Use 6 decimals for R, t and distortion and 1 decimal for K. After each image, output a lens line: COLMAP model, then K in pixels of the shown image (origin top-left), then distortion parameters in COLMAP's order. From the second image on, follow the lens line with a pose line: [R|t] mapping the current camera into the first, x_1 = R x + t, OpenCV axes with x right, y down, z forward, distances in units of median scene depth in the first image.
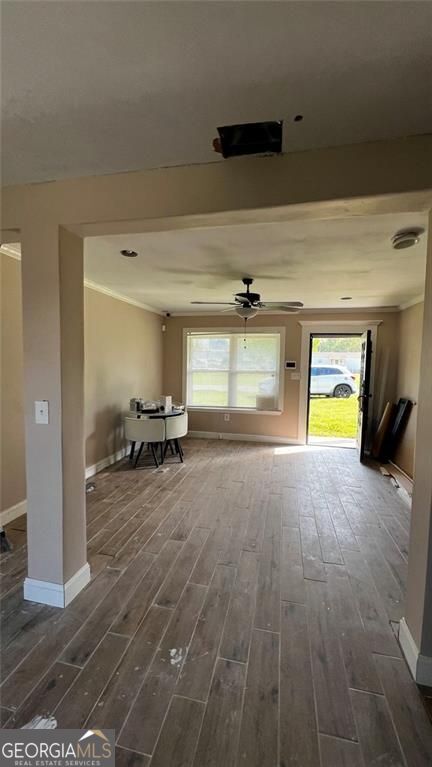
lens RADIAL K [[301.4, 0, 214.4], [0, 301.4, 386.5], [0, 0, 1]] dist [-0.003082, -0.000228]
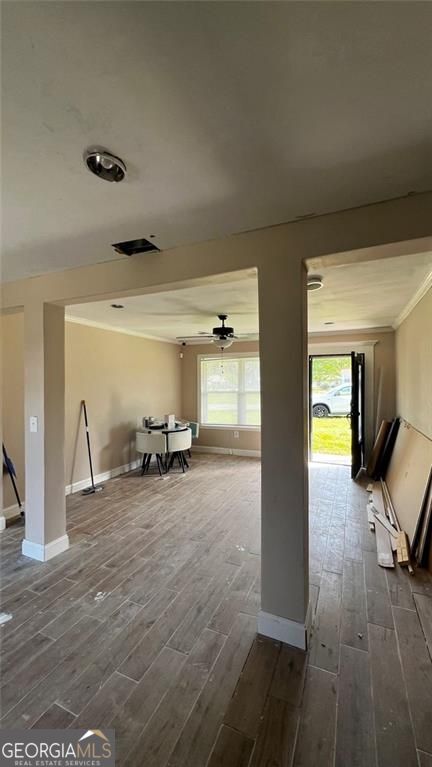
lens RADIAL K [[301.4, 0, 215.3], [0, 301.4, 387.0], [0, 0, 1]] dist [-0.003082, -0.000228]
pose [[0.980675, -0.020789, -0.194539, 0.290289], [0.008106, 0.997802, -0.065763, 0.003313], [0.195478, 0.062915, 0.978688, -0.143829]]
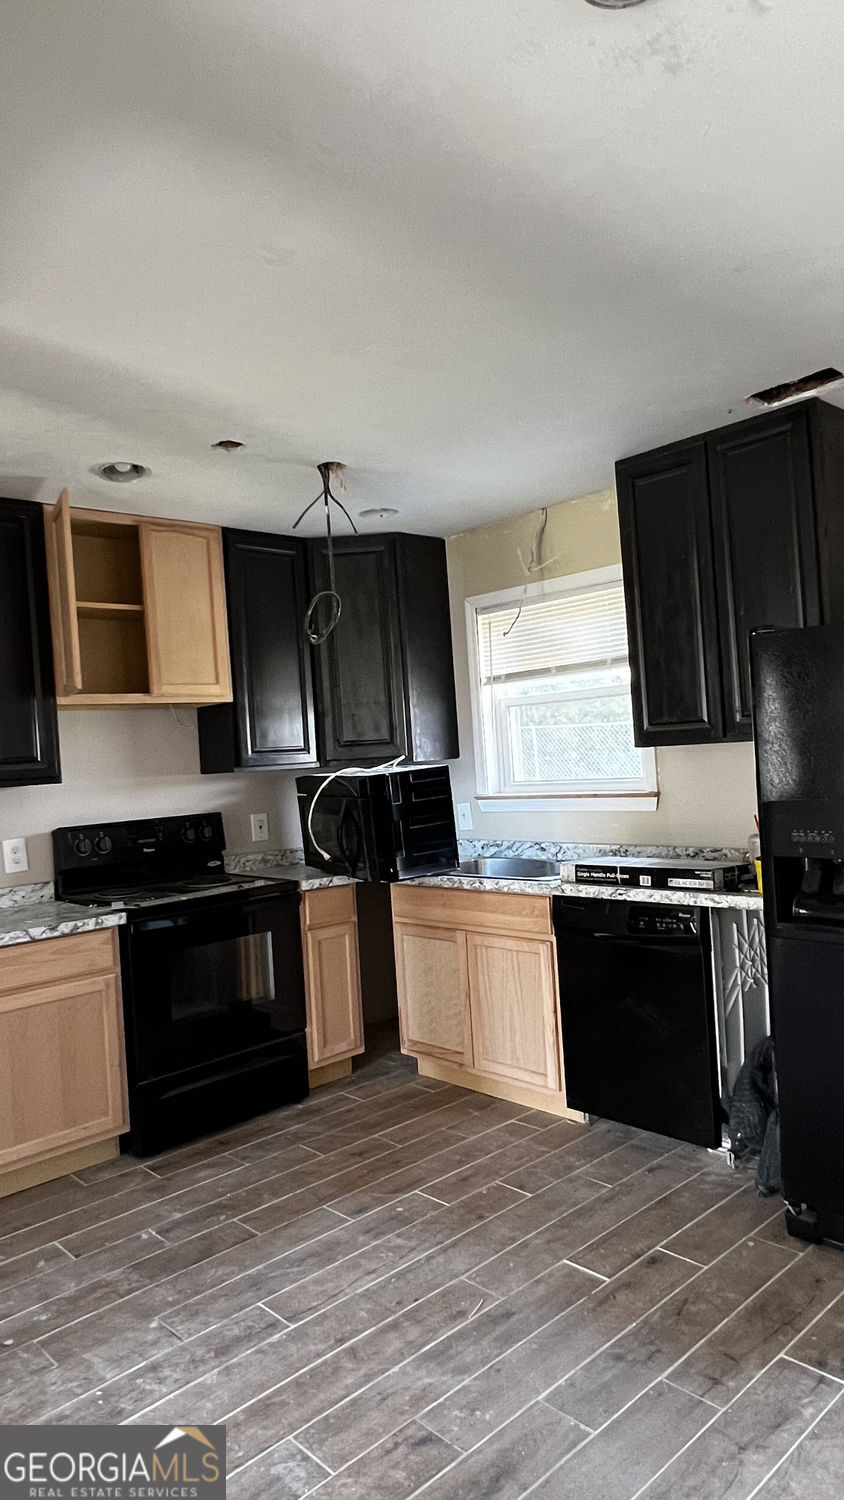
lens RADIAL K [[965.0, 0, 422.6], [0, 965.0, 756.2], [0, 0, 1]] dist [-0.004580, 0.006405]
pose [[-0.831209, 0.037430, 0.554699, -0.343798], [0.080989, 0.995240, 0.054203, -0.026597], [-0.550030, 0.089979, -0.830284, 0.393183]]
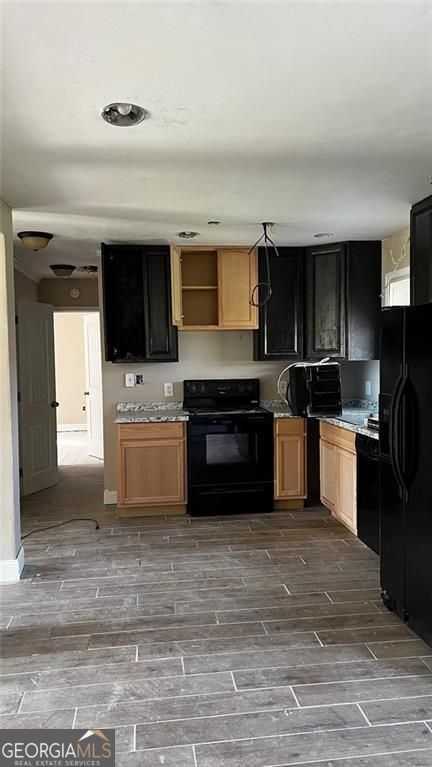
lens RADIAL K [[577.8, 0, 216.4], [0, 577.8, 382.6], [0, 0, 1]] dist [0.067654, -0.057040]
pose [[-0.354849, -0.054227, 0.933350, -0.555286], [0.057759, 0.995138, 0.079776, -0.029435], [-0.933138, 0.082218, -0.349992, 0.318040]]
